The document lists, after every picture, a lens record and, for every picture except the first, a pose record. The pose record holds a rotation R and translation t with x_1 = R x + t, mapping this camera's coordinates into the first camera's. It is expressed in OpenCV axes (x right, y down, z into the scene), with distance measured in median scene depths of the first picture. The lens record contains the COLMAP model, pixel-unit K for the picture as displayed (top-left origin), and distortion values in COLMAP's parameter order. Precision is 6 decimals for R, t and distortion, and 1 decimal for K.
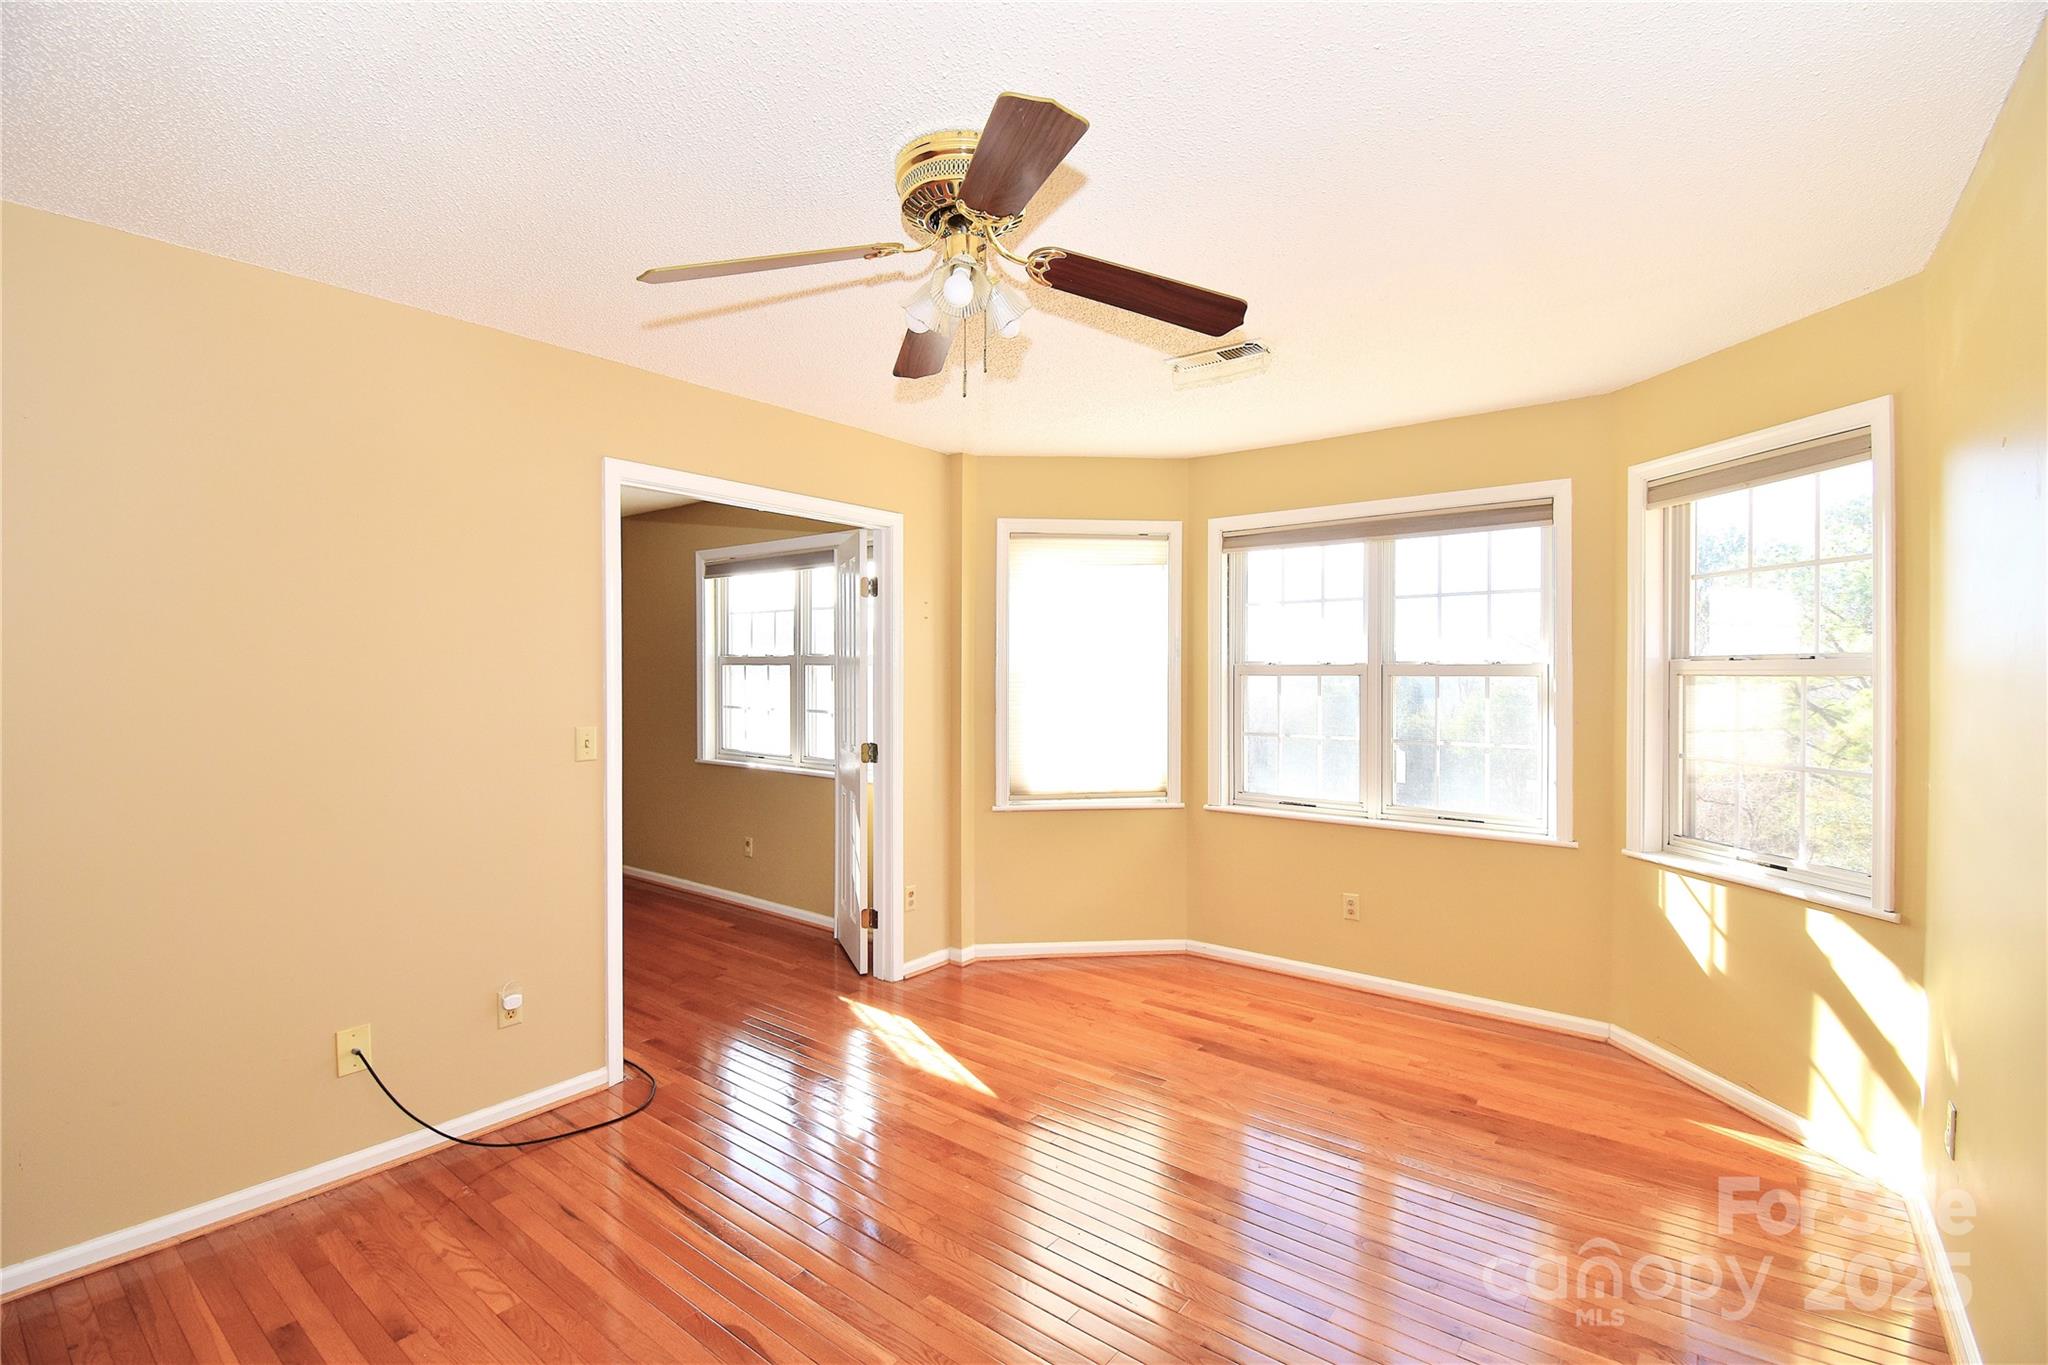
lens RADIAL K [[930.6, 0, 982.4], [0, 930.6, 663.4], [0, 0, 1]] dist [0.001513, -0.000284]
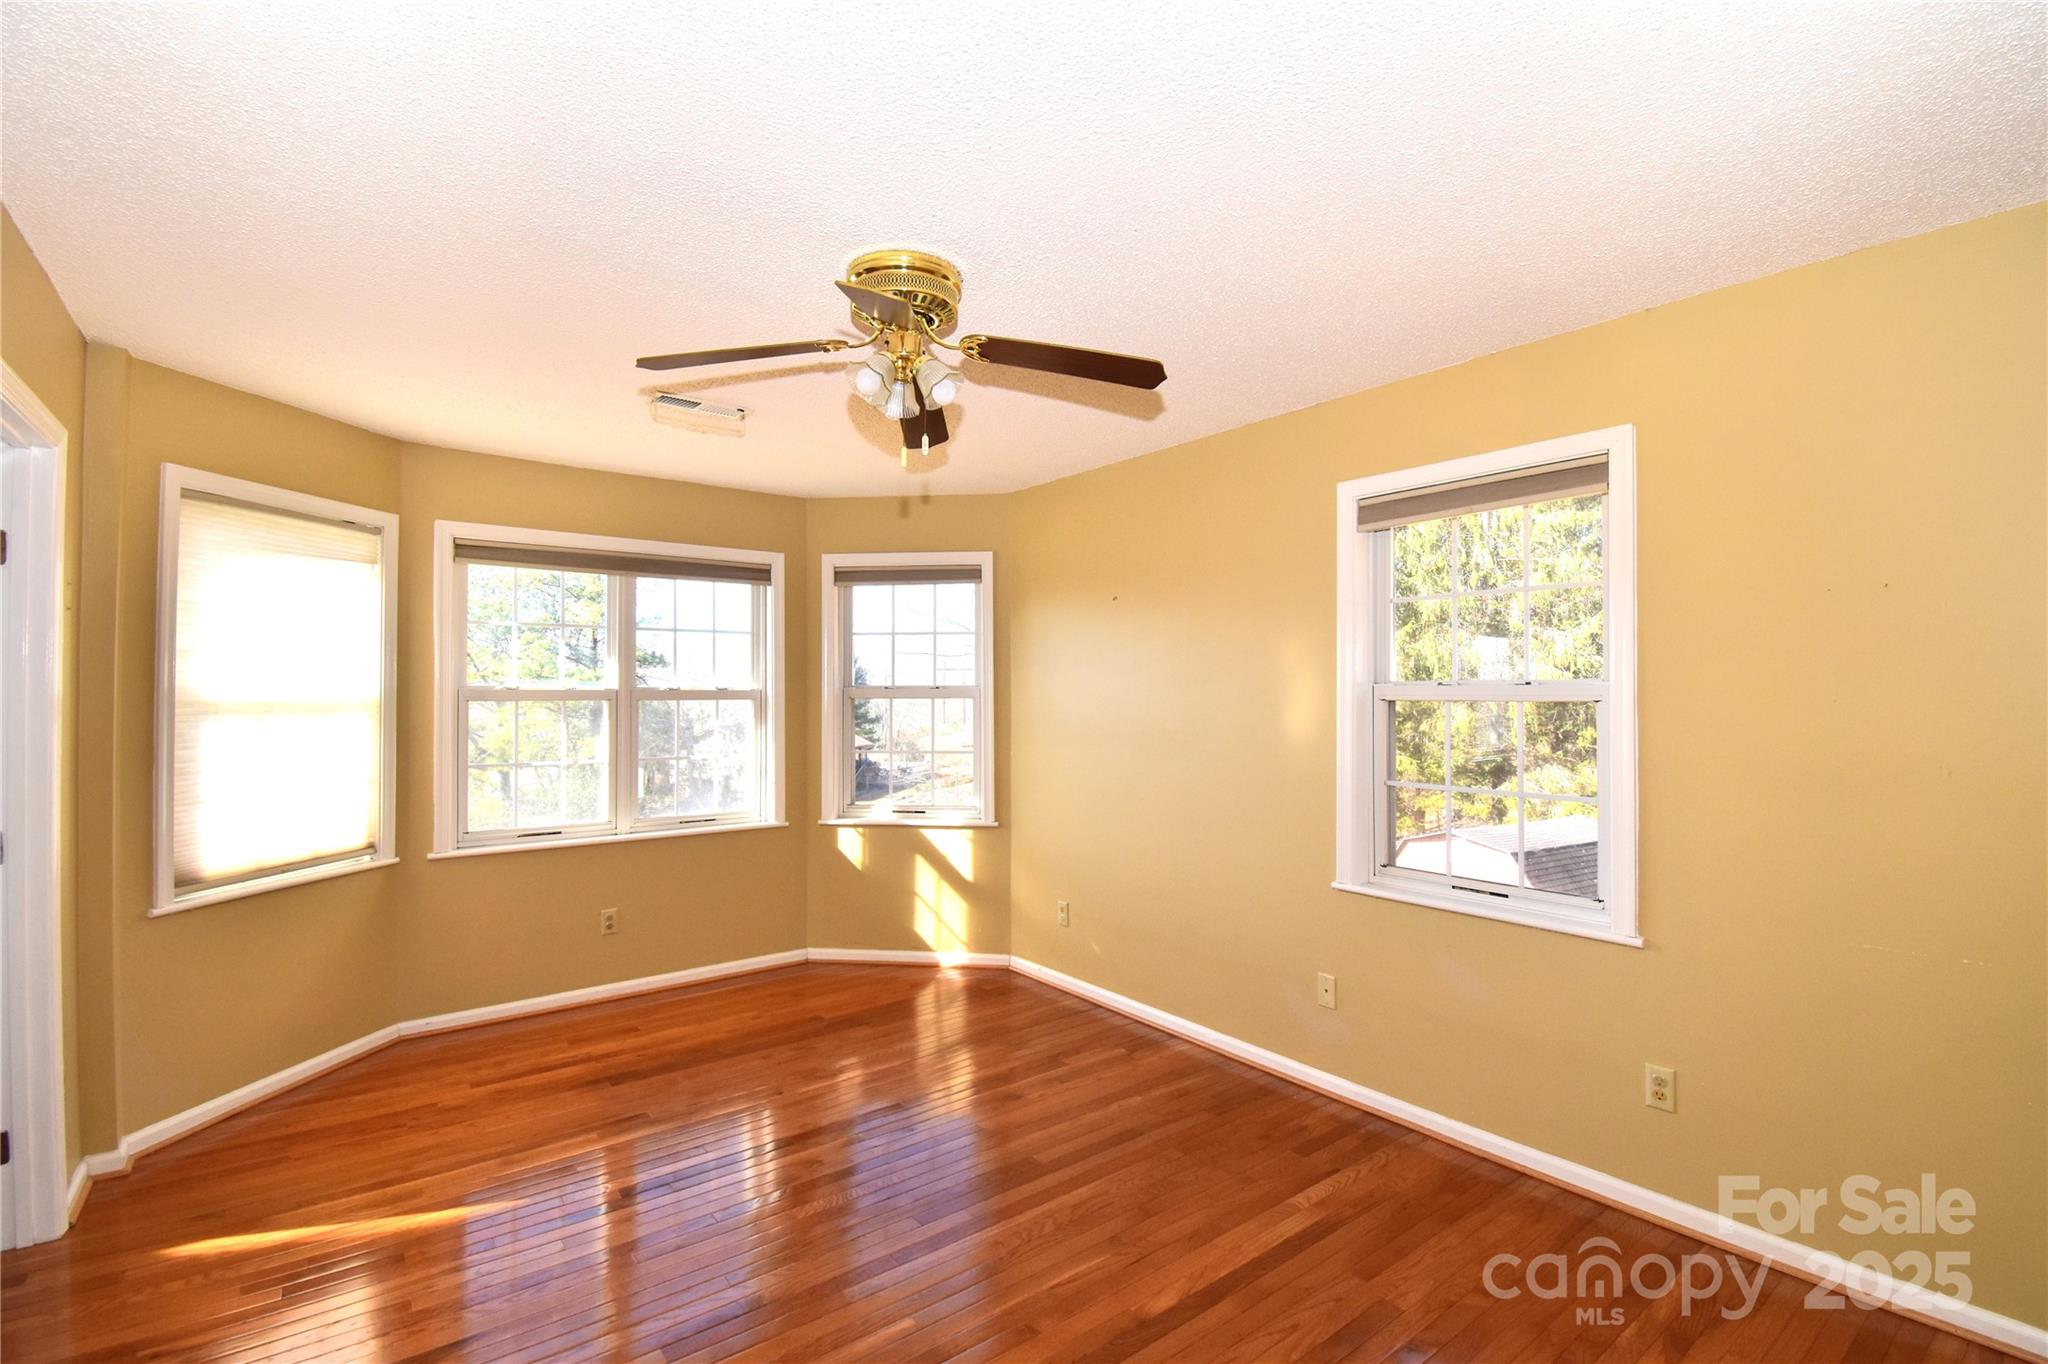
lens RADIAL K [[930.6, 0, 1016.7], [0, 930.6, 690.4], [0, 0, 1]] dist [0.001513, -0.000284]
pose [[0.224849, 0.016047, 0.974261, -0.523386], [0.005511, 0.999827, -0.017740, 0.022611], [-0.974378, 0.009358, 0.224722, 0.317490]]
